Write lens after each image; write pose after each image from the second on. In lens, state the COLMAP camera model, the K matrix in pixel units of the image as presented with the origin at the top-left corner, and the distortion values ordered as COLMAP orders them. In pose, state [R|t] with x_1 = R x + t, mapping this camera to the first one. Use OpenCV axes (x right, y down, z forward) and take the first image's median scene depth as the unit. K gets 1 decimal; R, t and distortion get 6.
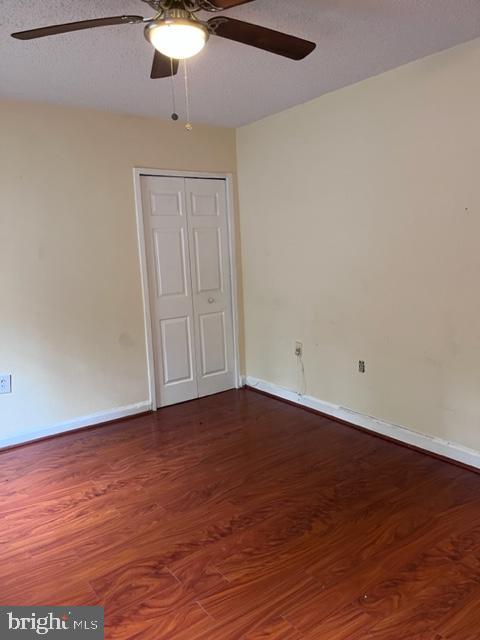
lens RADIAL K [[481.8, 0, 237.5], [0, 481.8, 323.5], [0, 0, 1]] dist [0.040740, -0.015682]
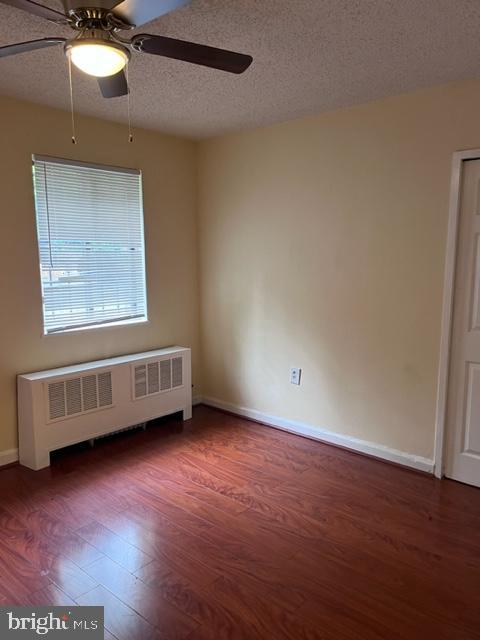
lens RADIAL K [[481.8, 0, 237.8], [0, 481.8, 316.1], [0, 0, 1]] dist [0.040740, -0.015682]
pose [[0.208877, 0.155403, -0.965516, 0.544141], [-0.171728, 0.977781, 0.120226, -0.120623], [0.962746, 0.140694, 0.230923, 0.605901]]
